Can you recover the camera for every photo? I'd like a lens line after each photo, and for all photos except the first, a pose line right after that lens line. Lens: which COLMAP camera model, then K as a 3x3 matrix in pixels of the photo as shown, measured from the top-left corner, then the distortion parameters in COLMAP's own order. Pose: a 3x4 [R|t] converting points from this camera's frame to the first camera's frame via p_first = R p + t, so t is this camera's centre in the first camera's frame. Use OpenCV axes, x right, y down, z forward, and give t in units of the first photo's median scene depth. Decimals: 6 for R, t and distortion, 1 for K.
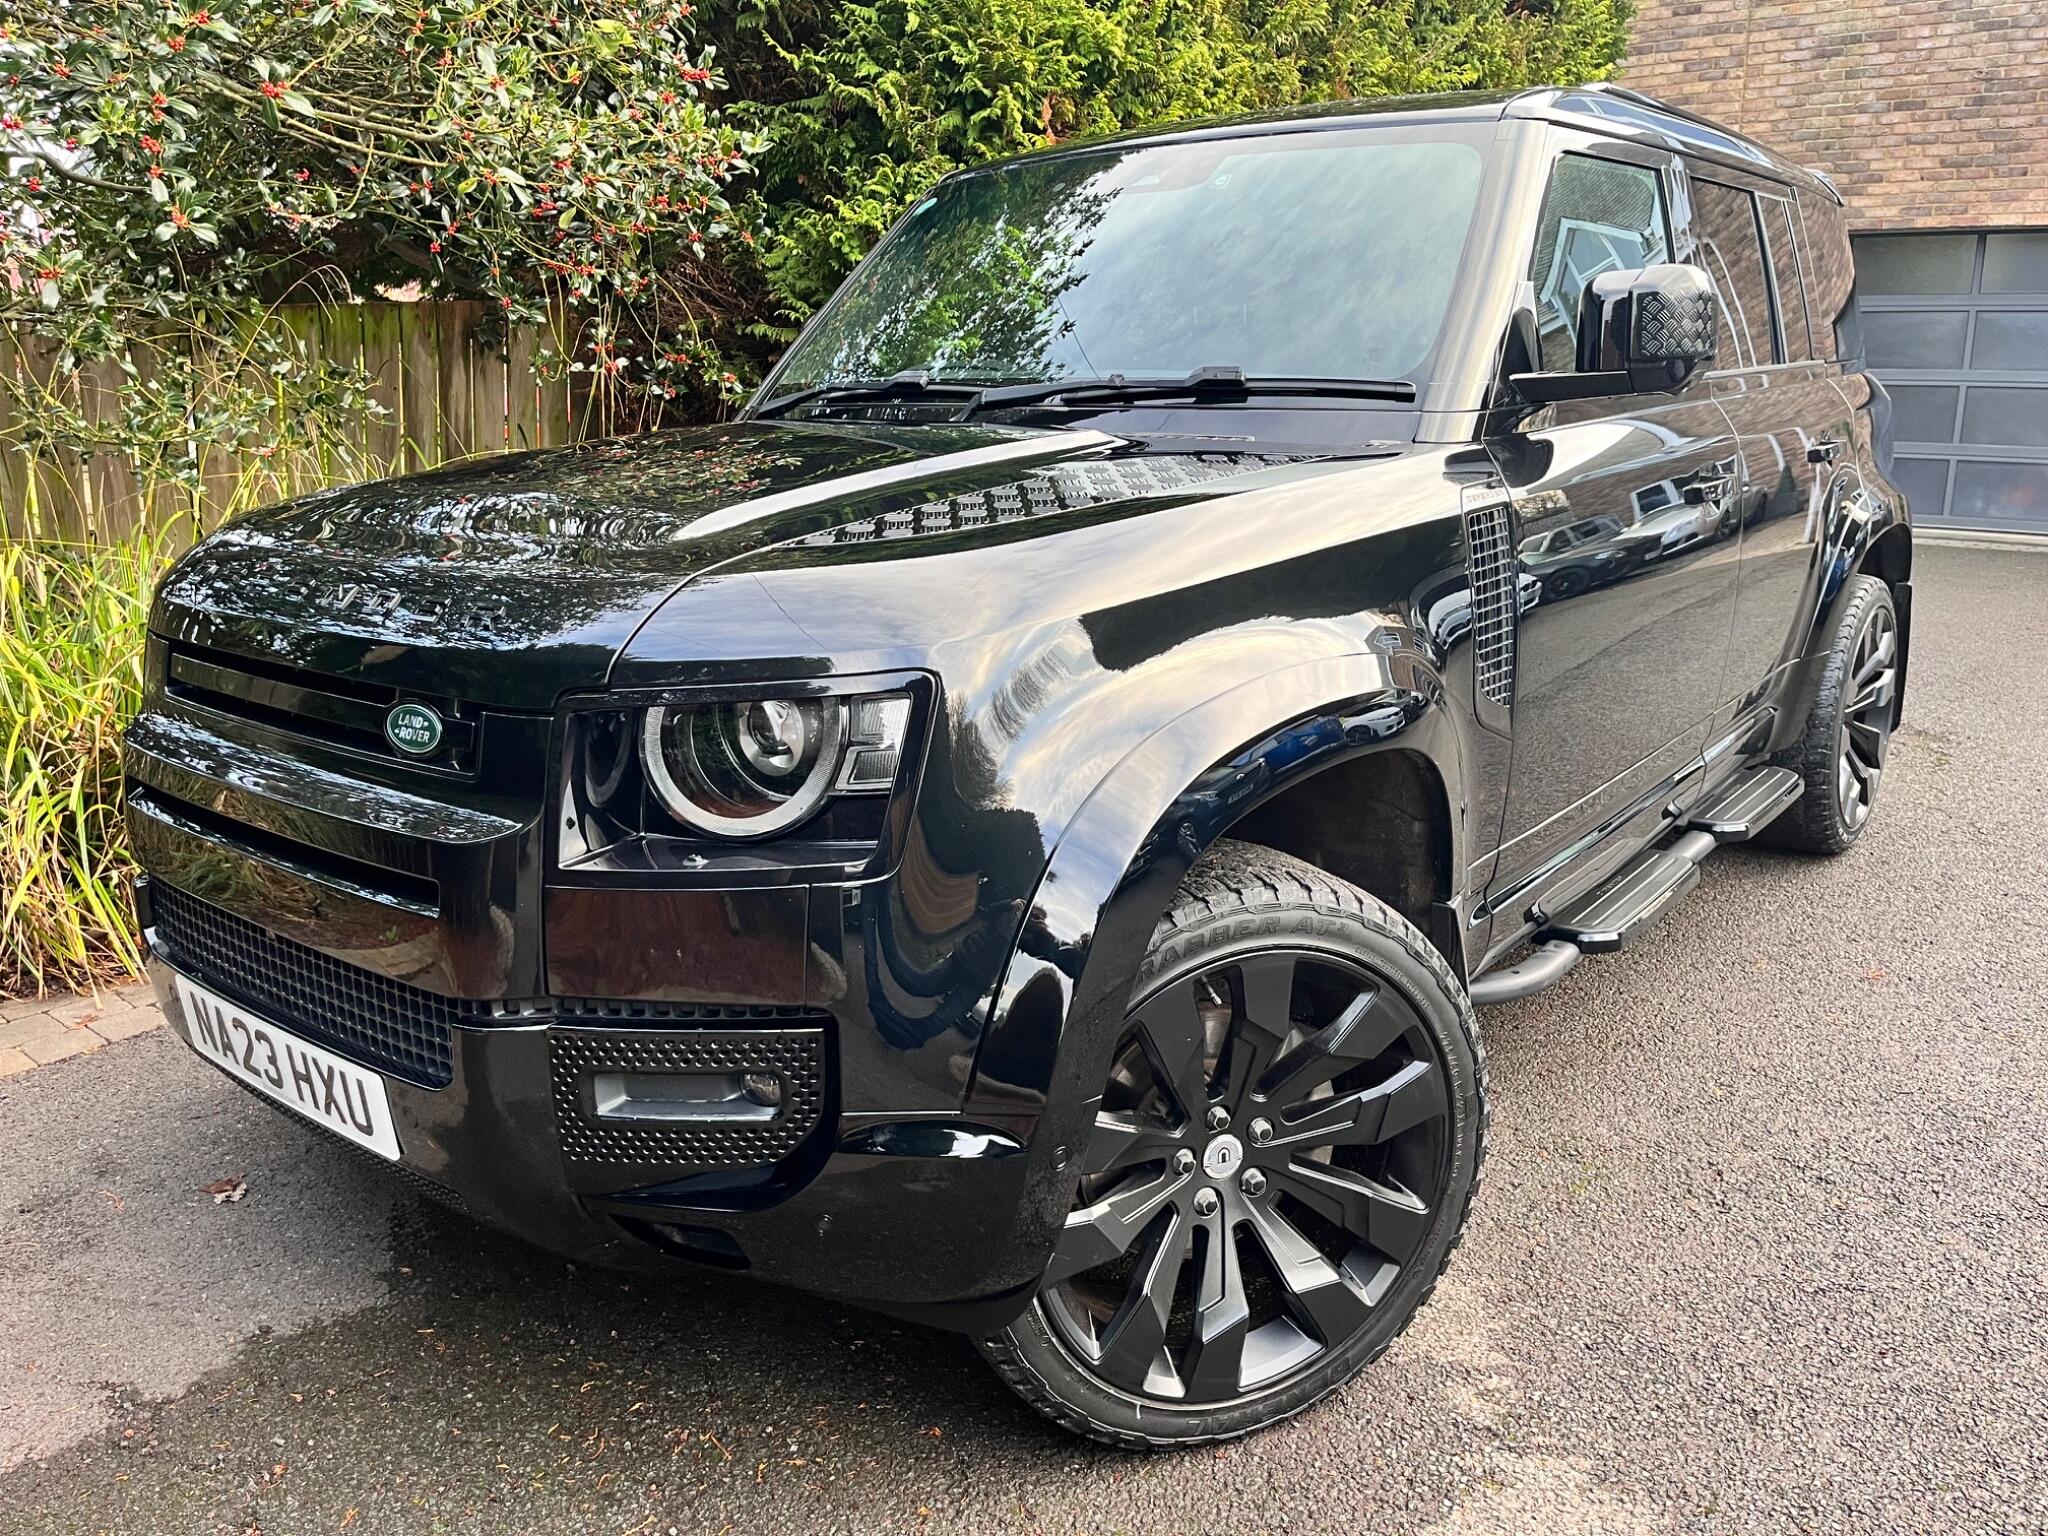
lens RADIAL K [[1566.7, 0, 1030.0], [0, 1566.7, 757.2], [0, 0, 1]] dist [0.082803, -0.124545]
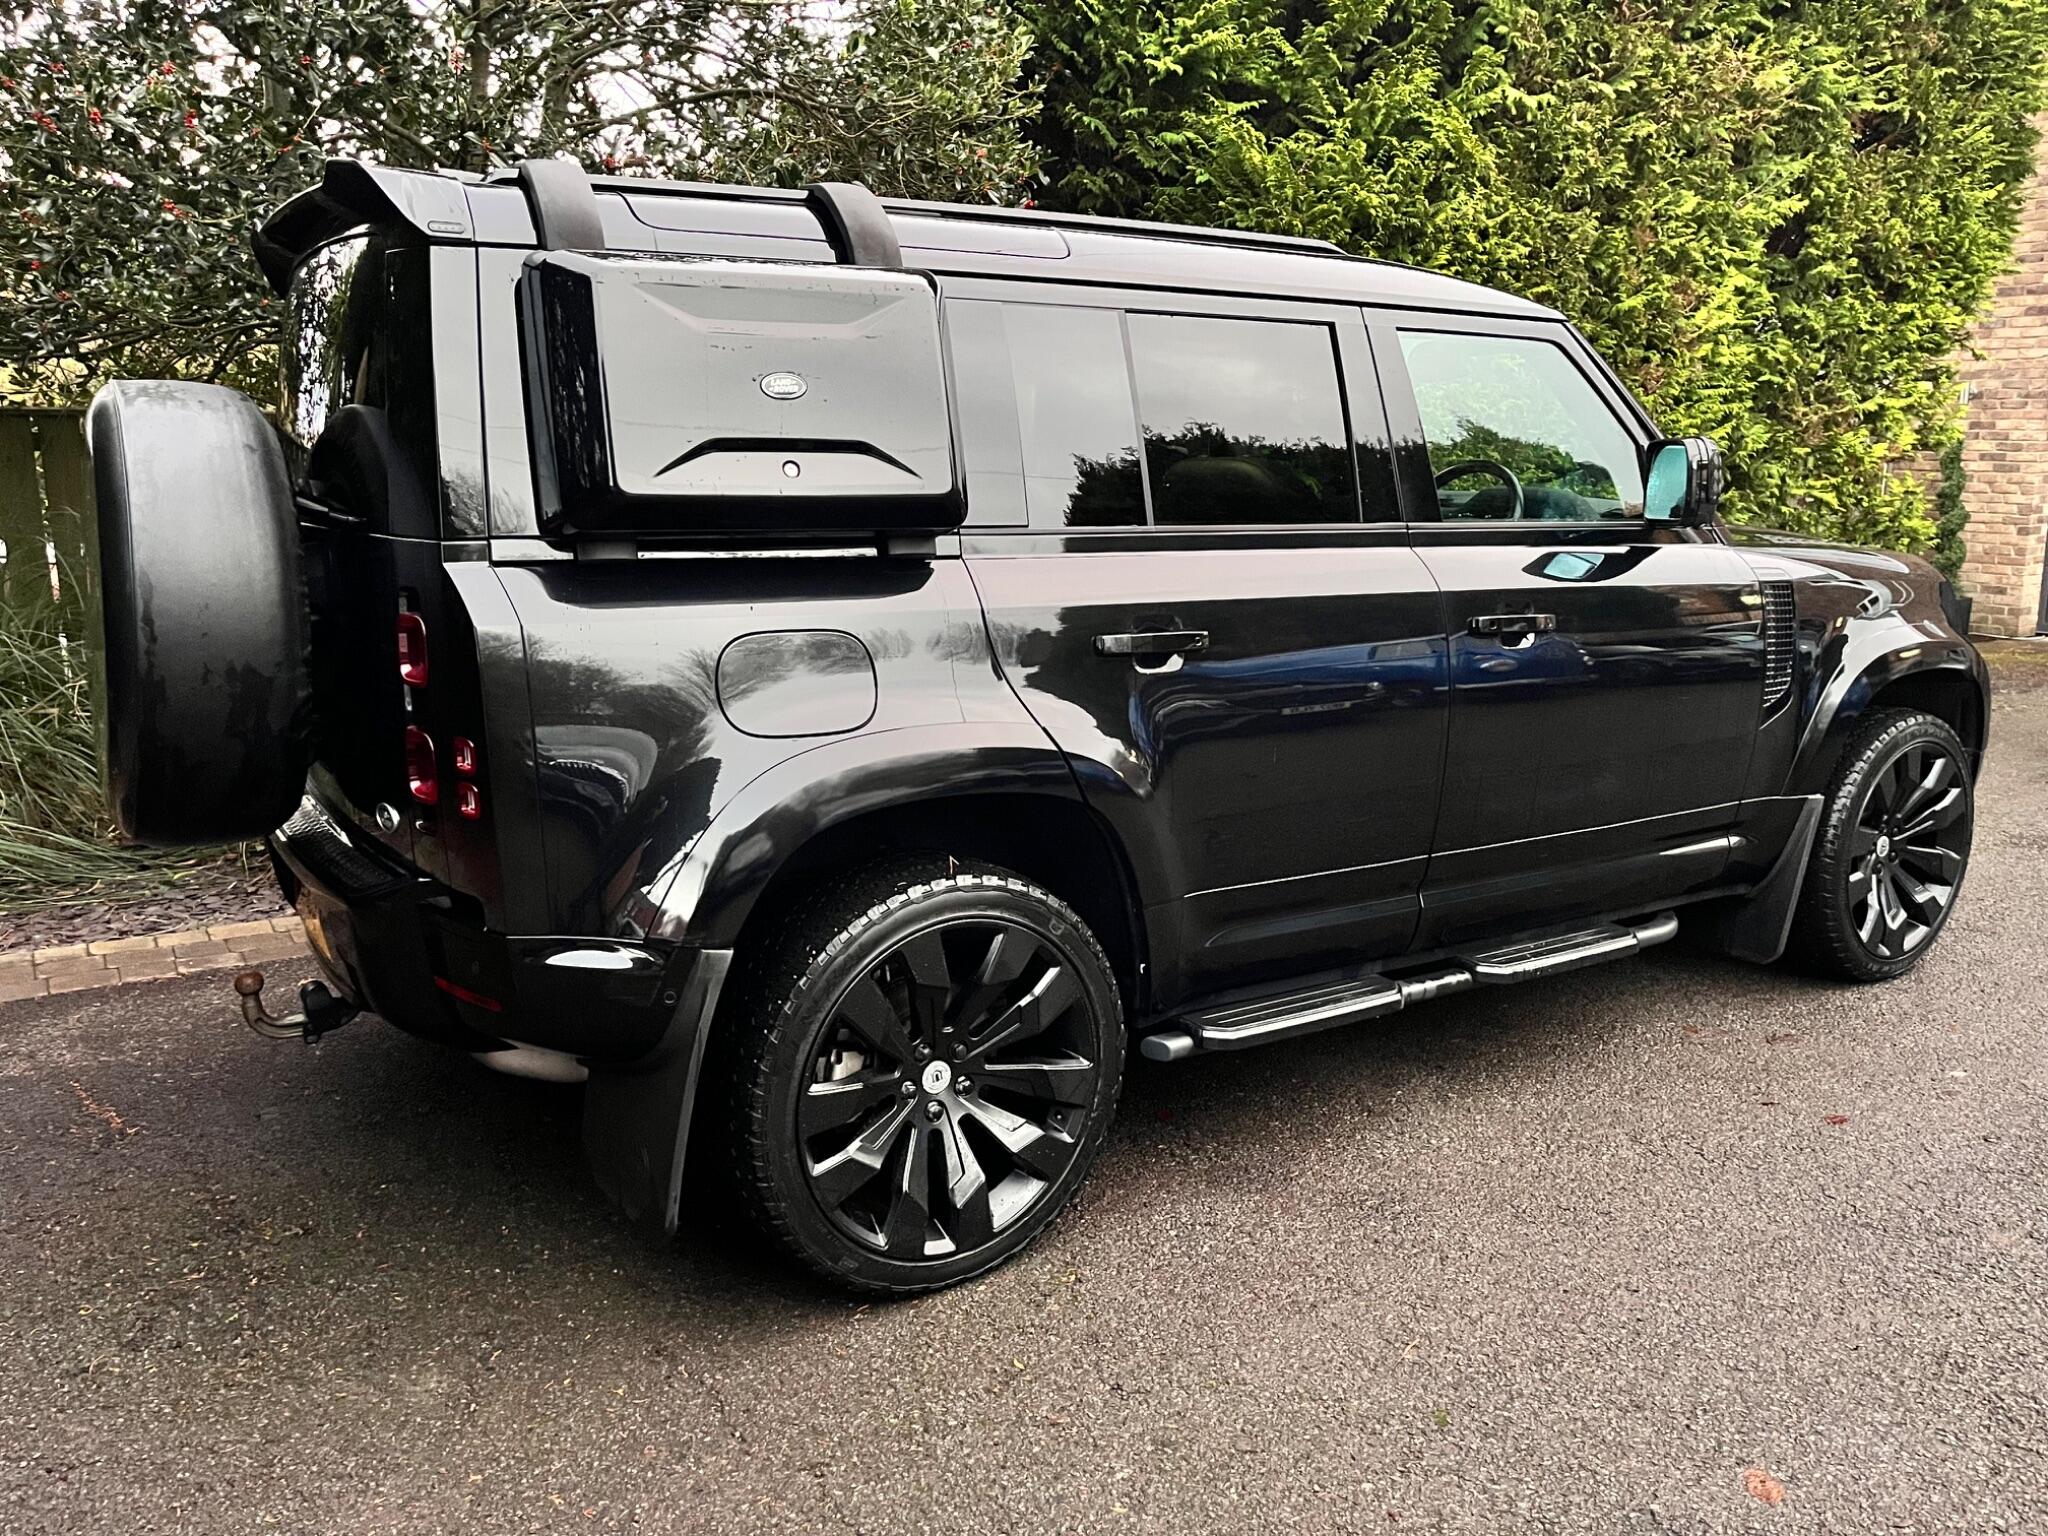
lens RADIAL K [[1647.5, 0, 1013.6], [0, 1647.5, 787.6], [0, 0, 1]] dist [0.056883, -0.051092]
pose [[0.957478, 0.072996, -0.279117, 0.164126], [-0.086434, 0.995602, -0.036126, 0.046358], [0.275253, 0.058716, 0.959577, -0.245408]]
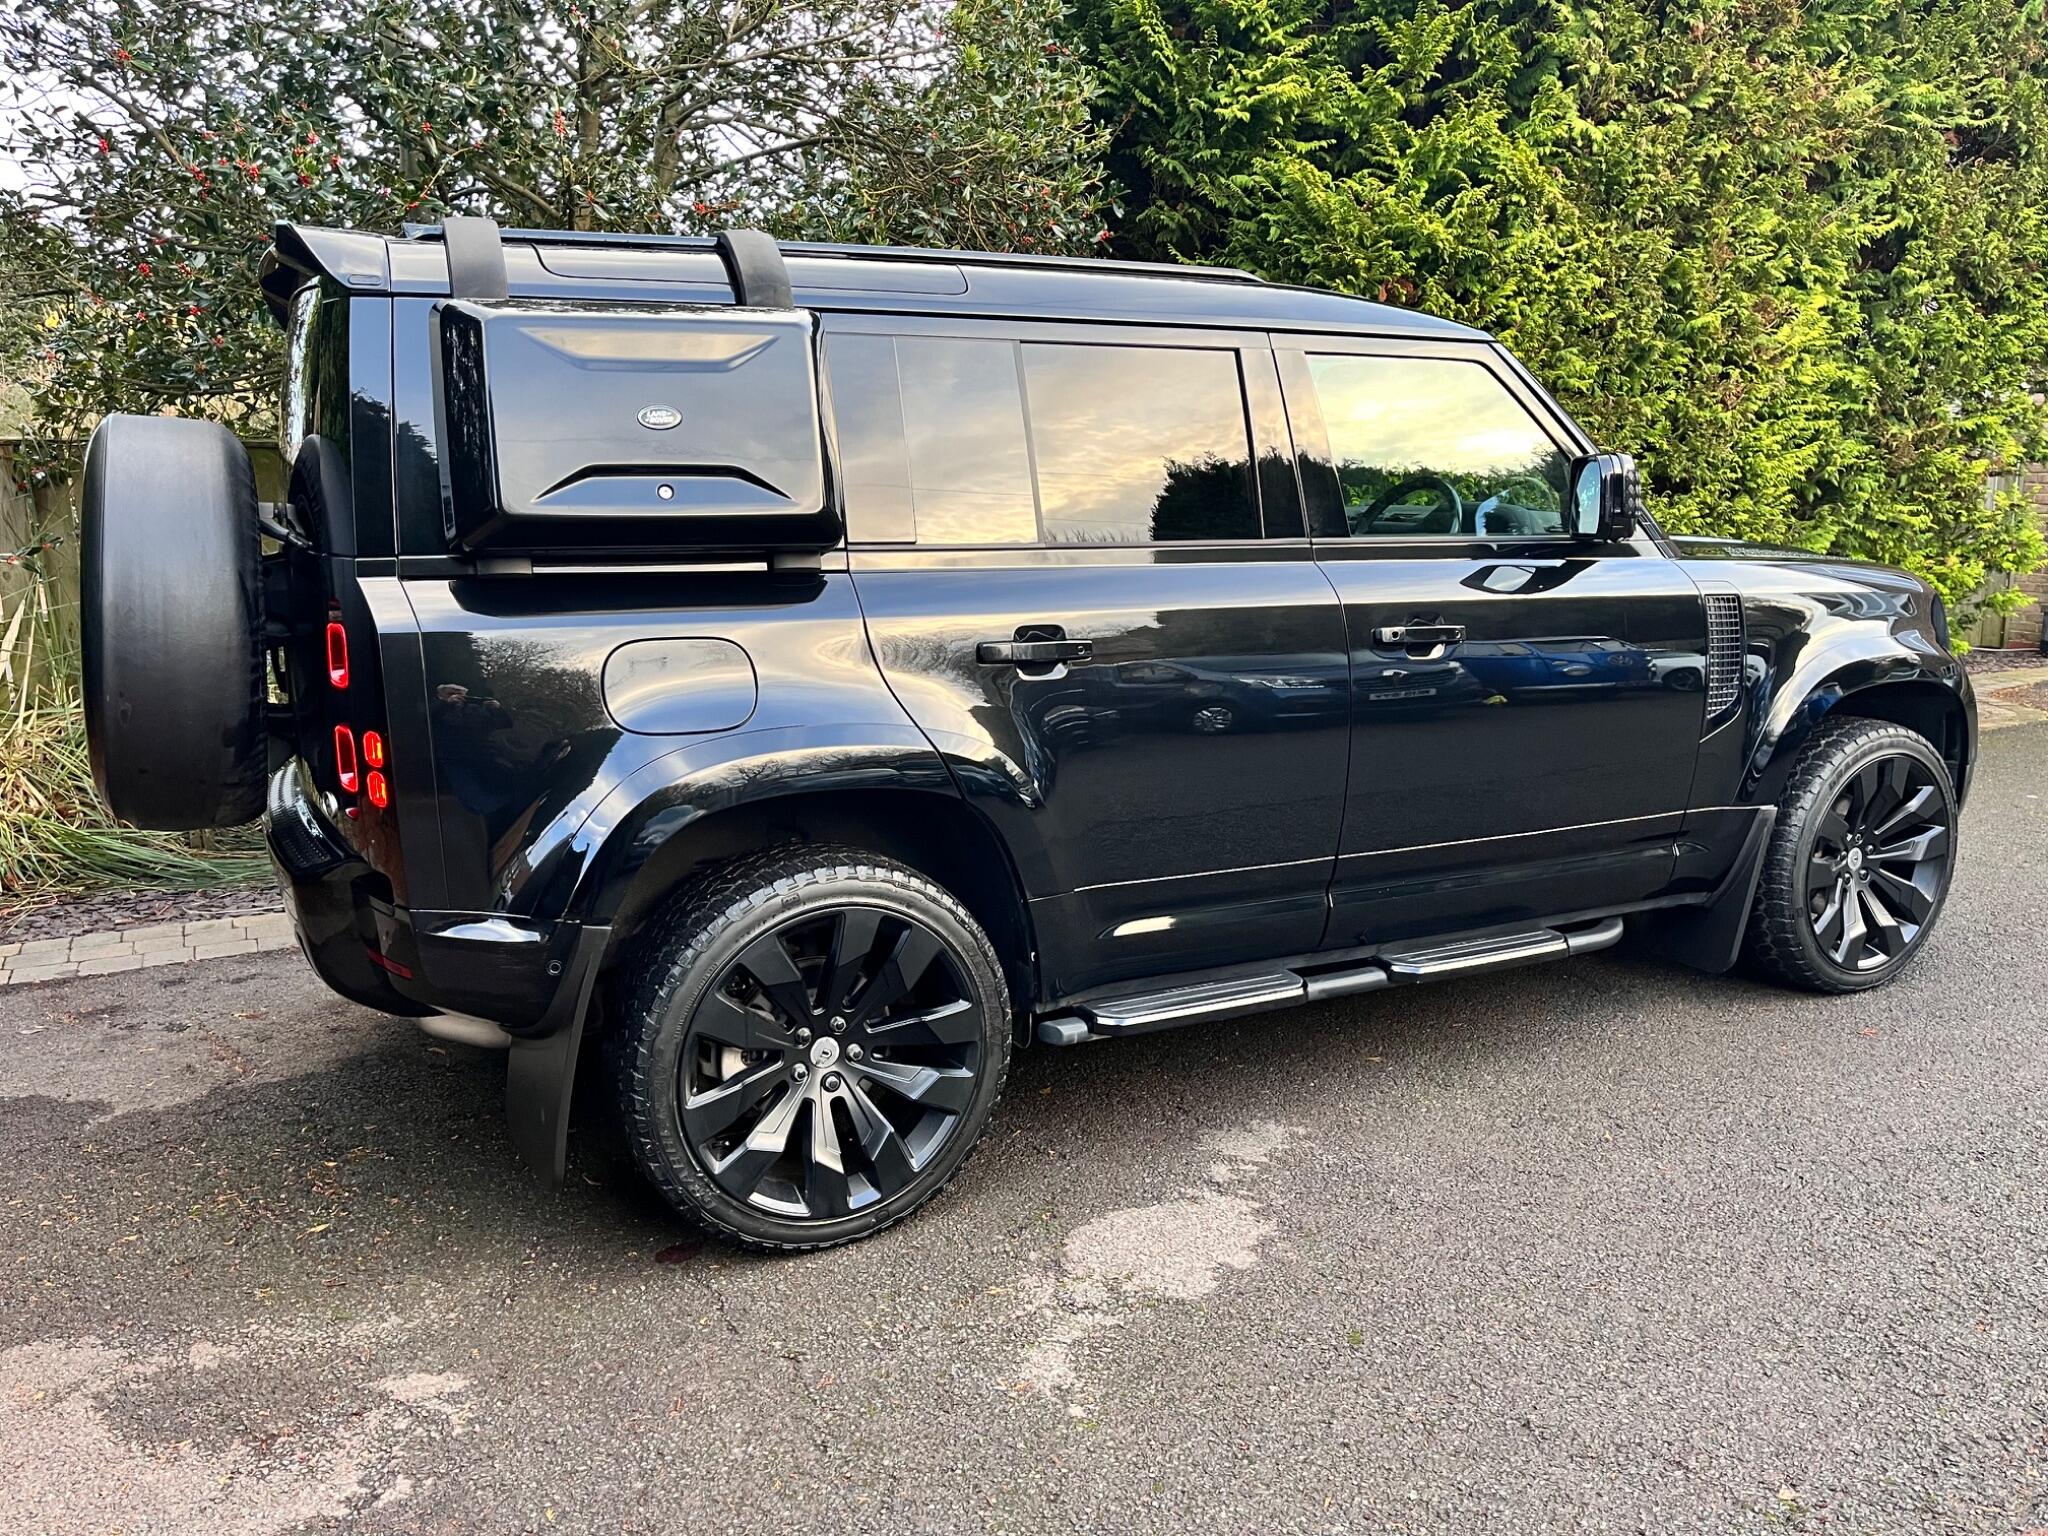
lens RADIAL K [[1566.7, 0, 1020.6], [0, 1566.7, 762.3], [0, 0, 1]] dist [0.082803, -0.124545]
pose [[0.914671, 0.080812, -0.396038, 0.275187], [-0.105868, 0.993502, -0.041783, 0.037216], [0.390088, 0.080146, 0.917283, -0.217975]]
